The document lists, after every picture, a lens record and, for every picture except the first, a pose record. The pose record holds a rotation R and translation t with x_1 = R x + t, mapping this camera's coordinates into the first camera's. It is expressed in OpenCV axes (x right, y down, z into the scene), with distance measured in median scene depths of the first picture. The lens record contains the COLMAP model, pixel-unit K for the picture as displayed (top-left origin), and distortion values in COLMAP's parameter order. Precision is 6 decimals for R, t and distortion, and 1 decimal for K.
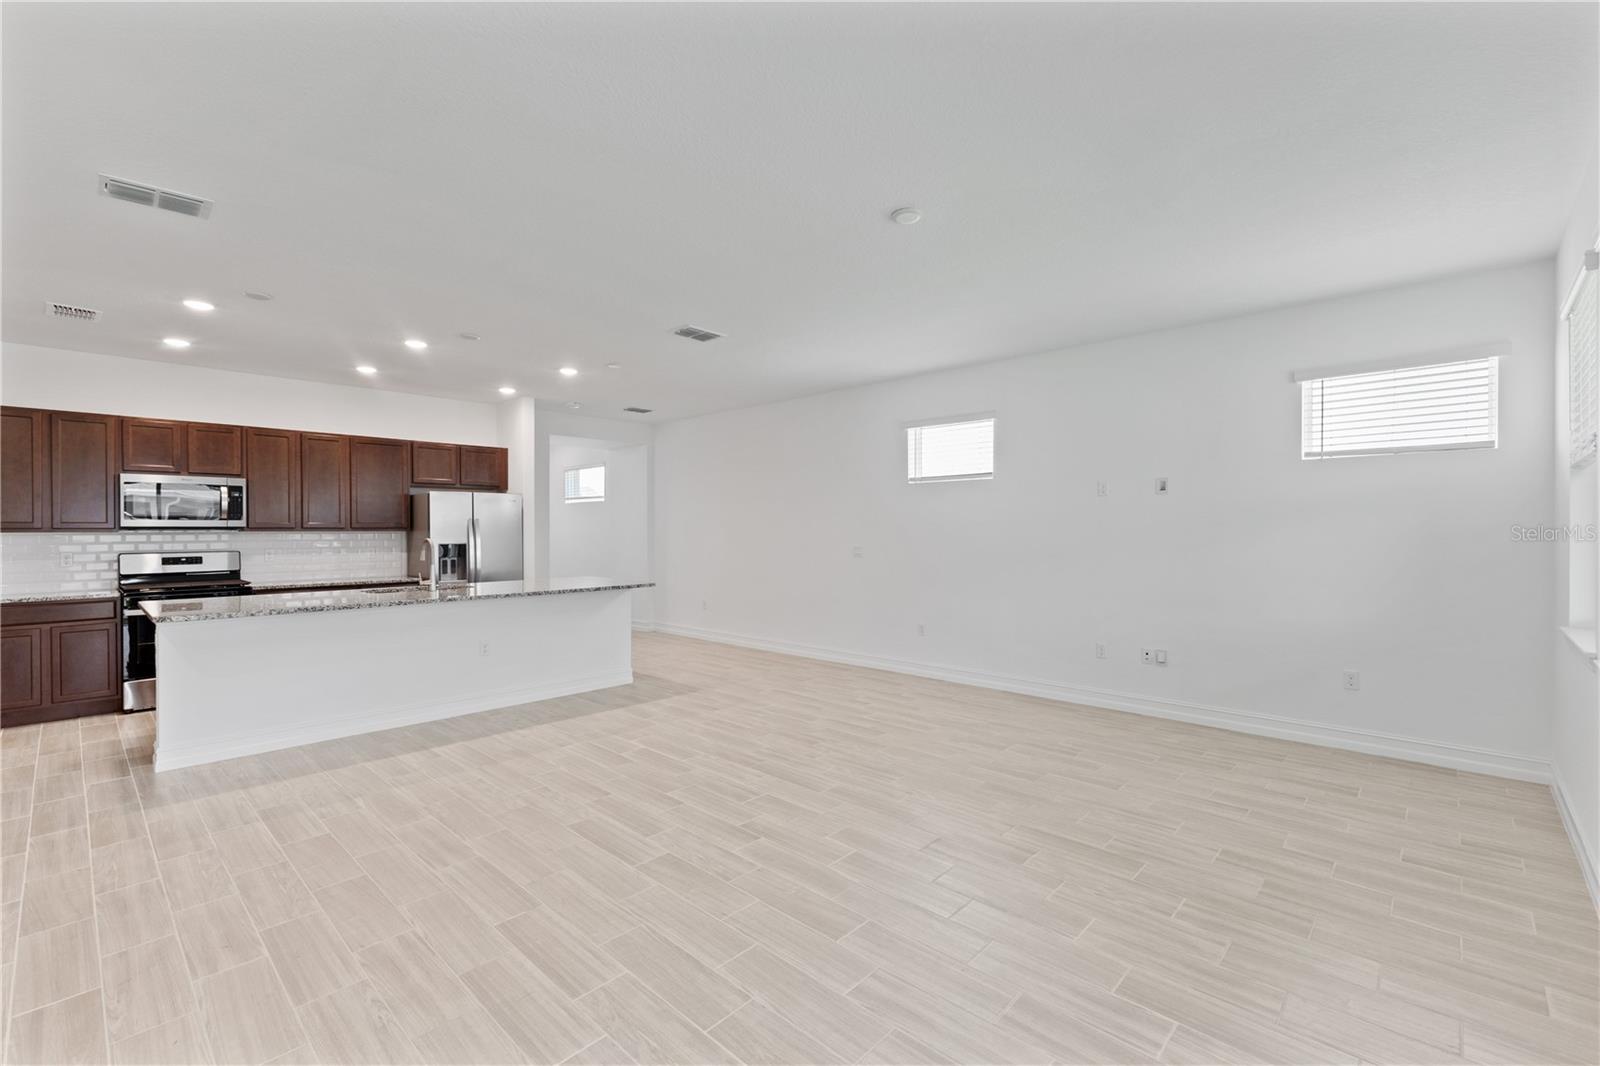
lens RADIAL K [[688.1, 0, 799.7], [0, 688.1, 531.1], [0, 0, 1]] dist [0.009968, -0.000864]
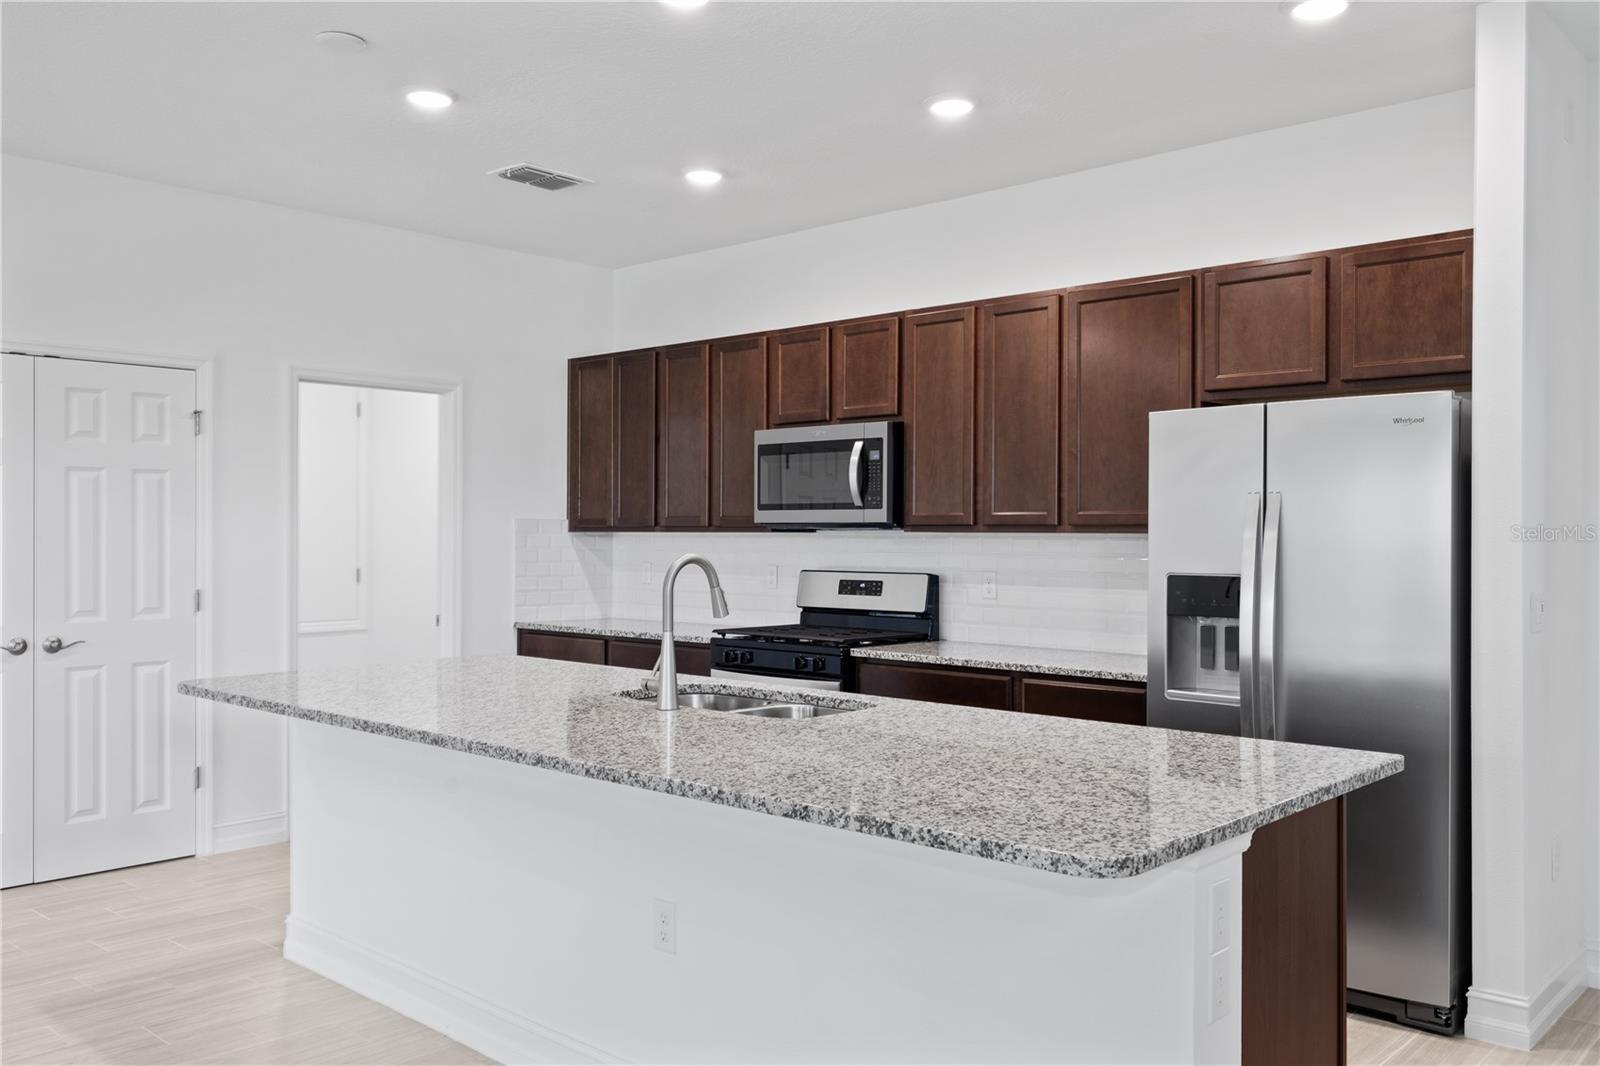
lens RADIAL K [[1309.4, 0, 821.2], [0, 1309.4, 526.7], [0, 0, 1]] dist [-0.013934, 0.011394]
pose [[0.024304, -0.001929, -0.999703, 0.118018], [-0.003544, 0.999992, -0.002016, -0.001600], [0.999698, 0.003592, 0.024297, 1.134952]]
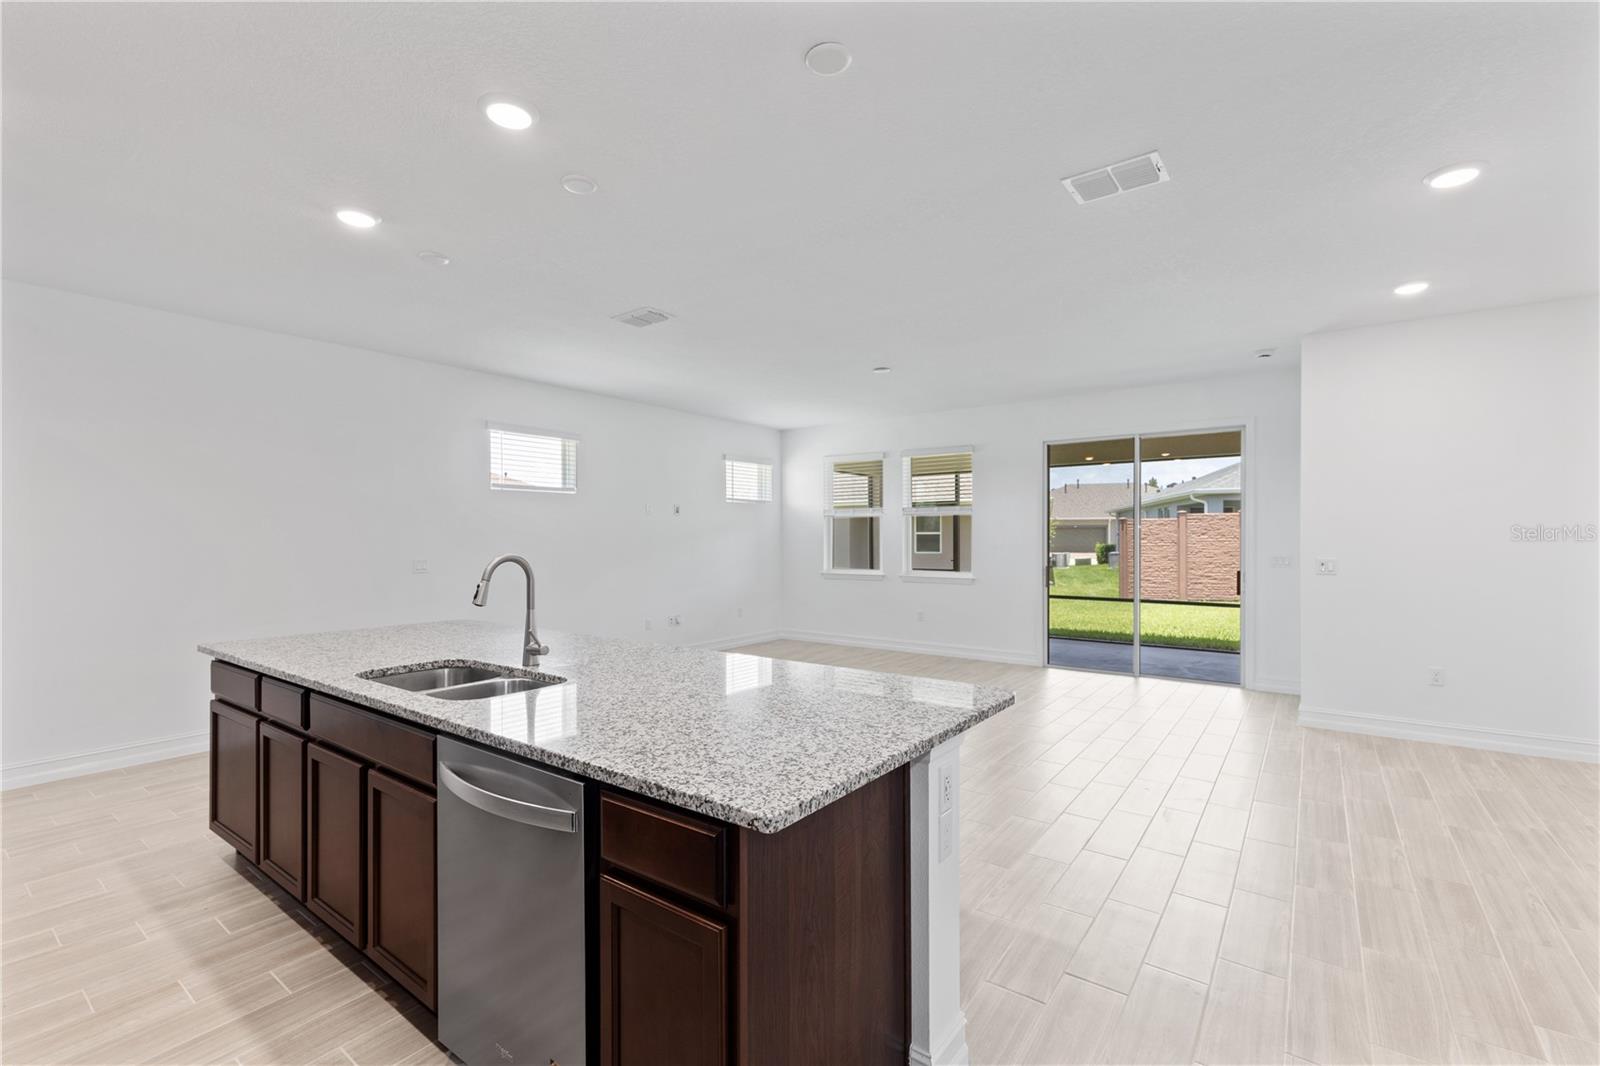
lens RADIAL K [[688.1, 0, 802.6], [0, 688.1, 542.3], [0, 0, 1]] dist [0.009968, -0.000864]
pose [[-0.117372, -0.004223, 0.993079, -1.097111], [0.005206, 0.999975, 0.004867, 0.001630], [-0.993074, 0.005741, -0.117347, 0.931482]]
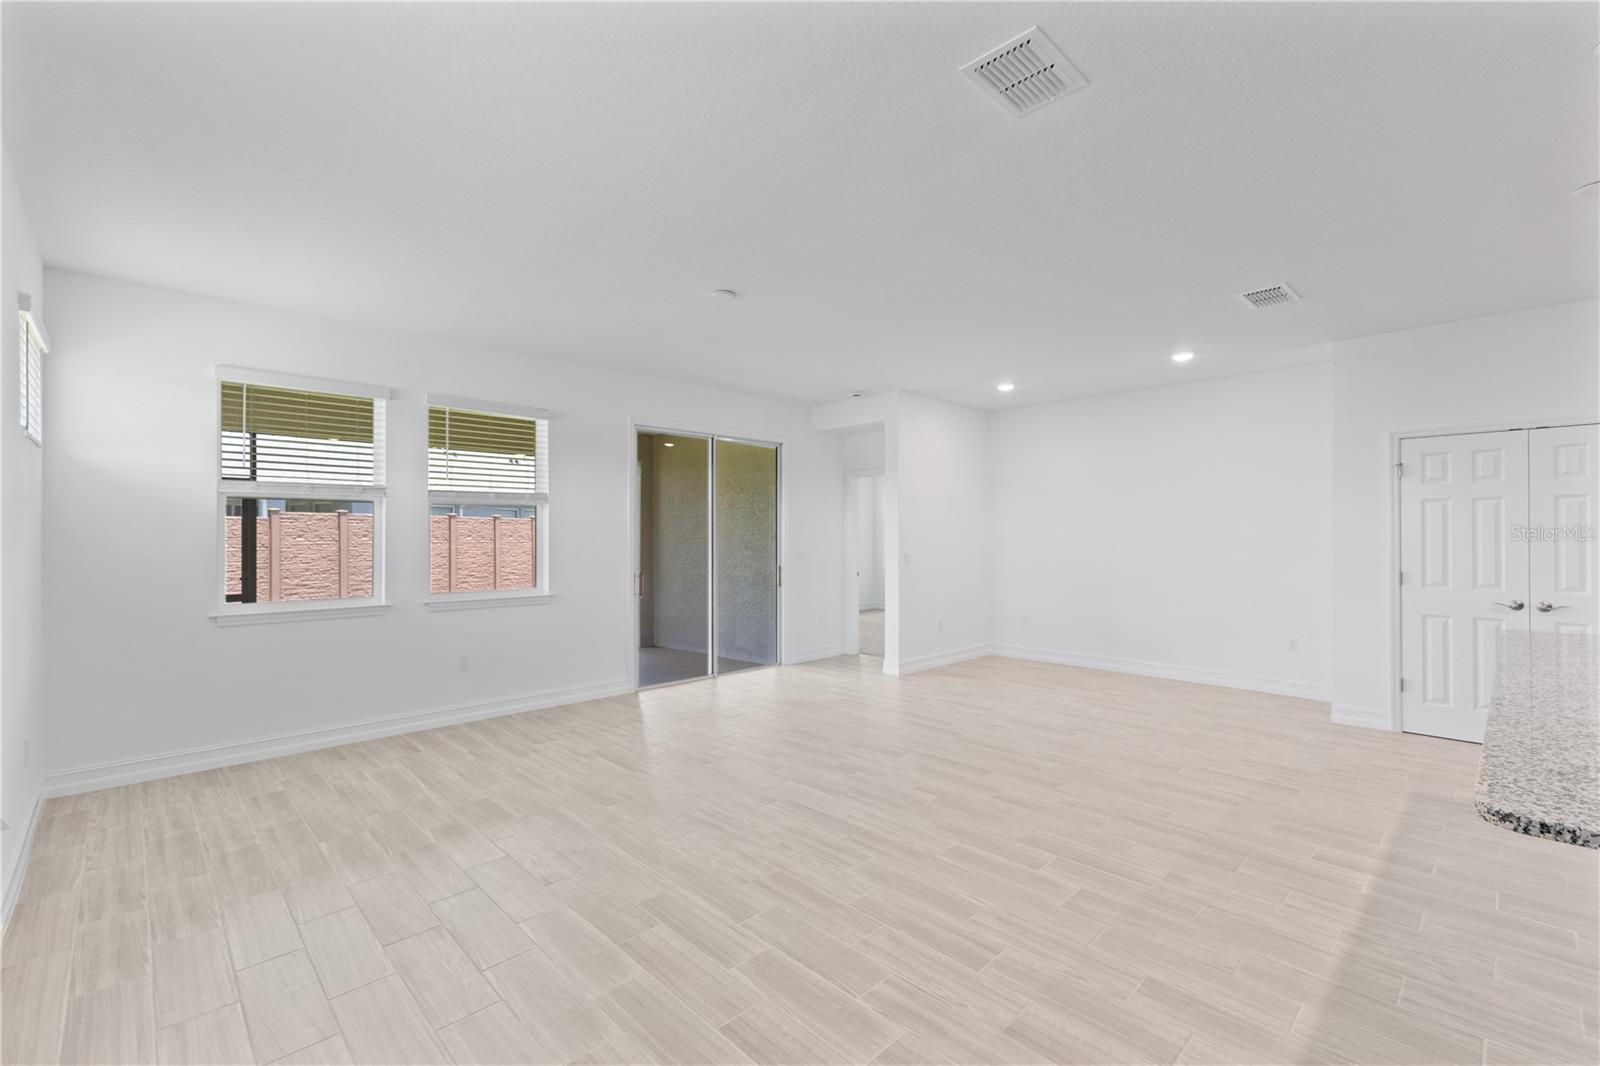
lens RADIAL K [[688.1, 0, 798.8], [0, 688.1, 539.8], [0, 0, 1]] dist [0.009968, -0.000864]
pose [[-0.998891, 0.004677, 0.046853, -0.028649], [0.004922, 0.999975, 0.005119, -0.002372], [-0.046828, 0.005344, -0.998889, 1.480900]]
